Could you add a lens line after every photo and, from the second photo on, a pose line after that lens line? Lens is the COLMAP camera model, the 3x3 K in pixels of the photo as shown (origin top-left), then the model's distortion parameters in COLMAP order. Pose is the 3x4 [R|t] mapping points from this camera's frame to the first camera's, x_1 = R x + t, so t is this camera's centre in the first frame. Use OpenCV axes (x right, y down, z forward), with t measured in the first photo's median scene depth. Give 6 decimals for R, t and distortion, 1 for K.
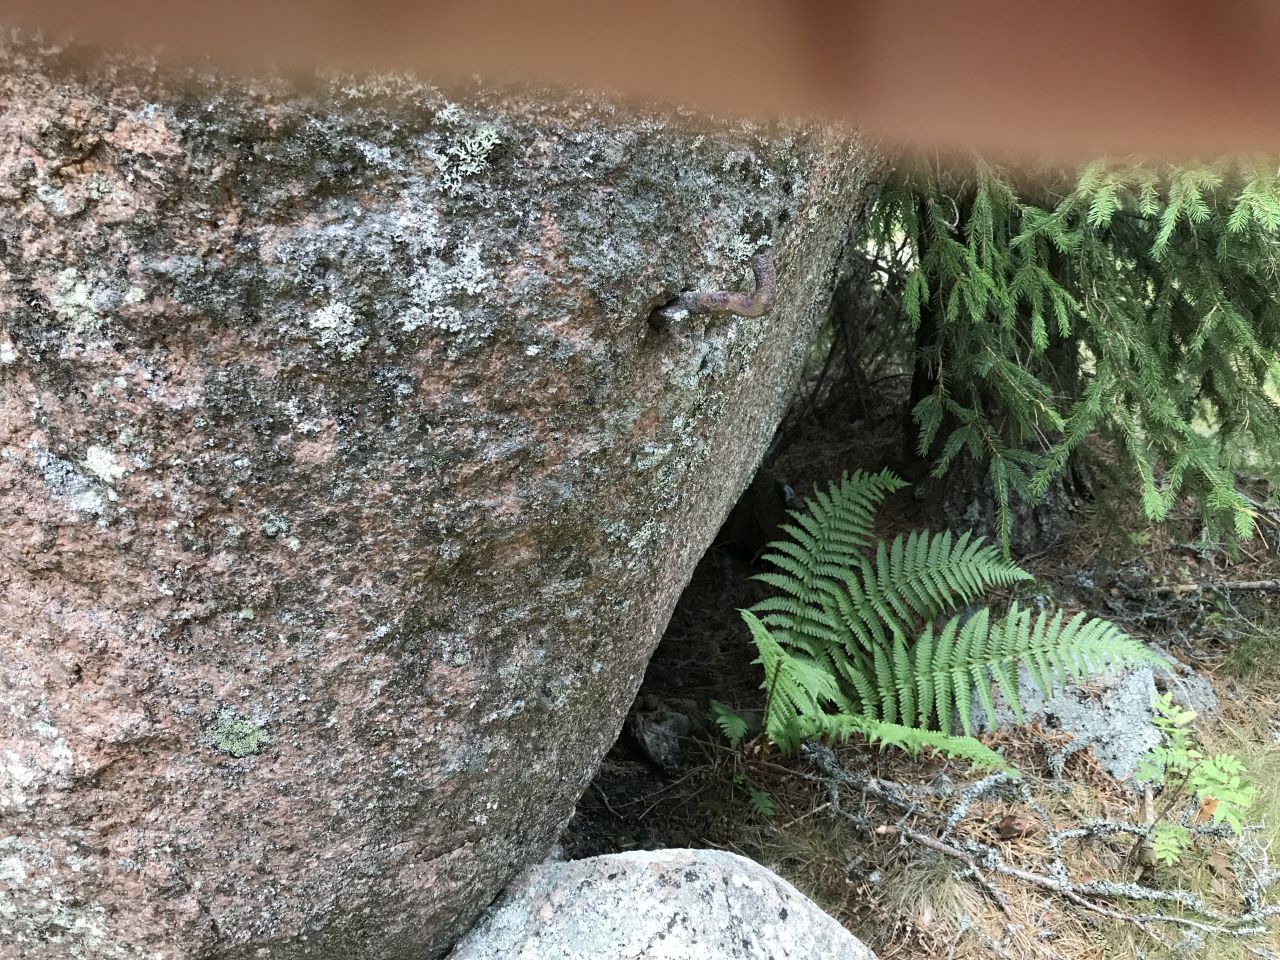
lens RADIAL K [[1037.6, 0, 638.4], [0, 1037.6, 481.6], [0, 0, 1]] dist [0.003926, 0.000435]
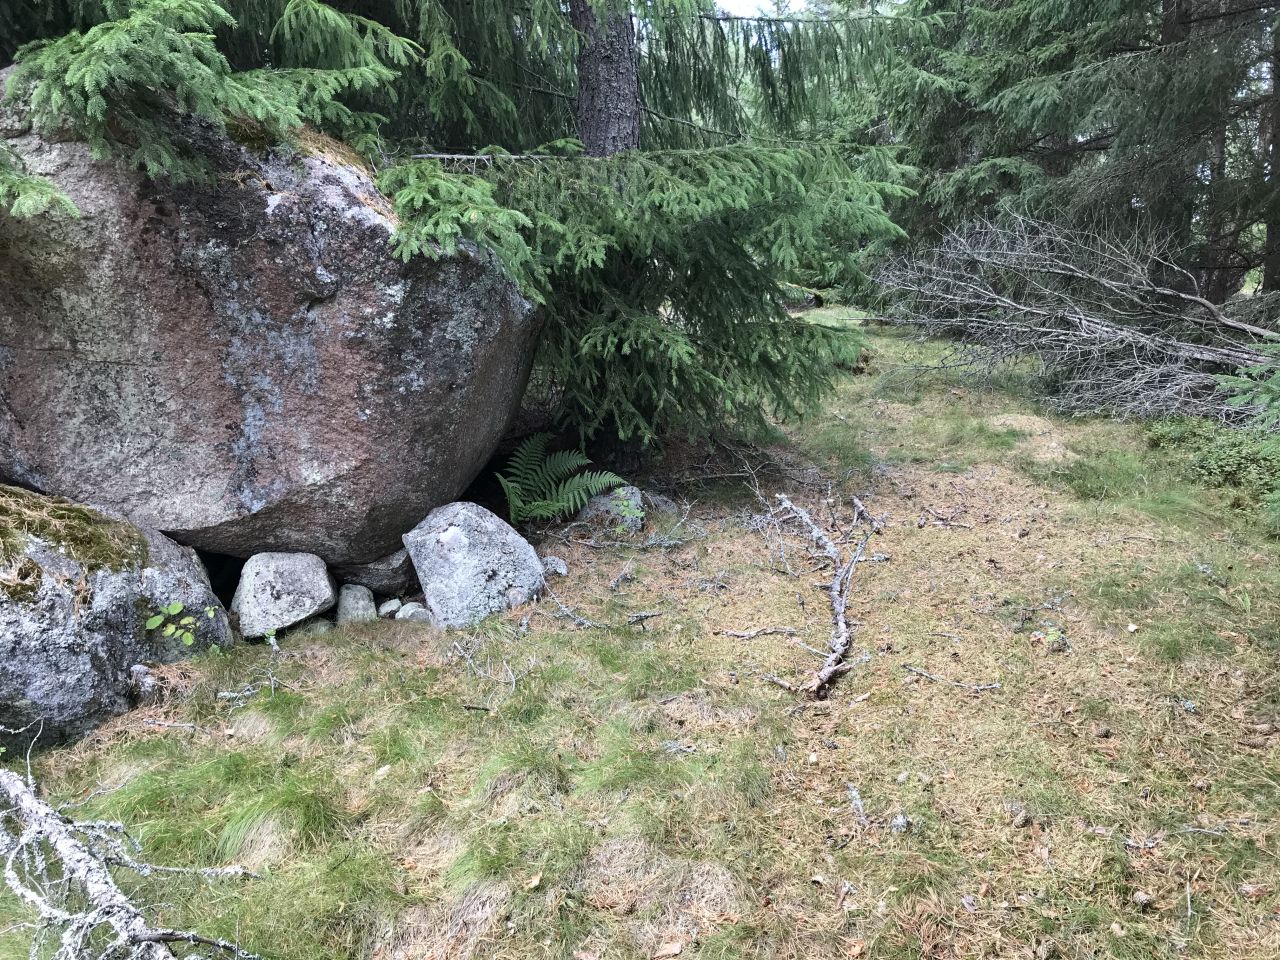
lens RADIAL K [[1037.6, 0, 643.6], [0, 1037.6, 478.8], [0, 0, 1]] dist [0.003926, 0.000435]
pose [[0.991276, -0.050383, 0.121795, 0.374052], [0.056332, 0.997356, -0.045899, 0.727212], [-0.119160, 0.052360, 0.991493, -5.178462]]
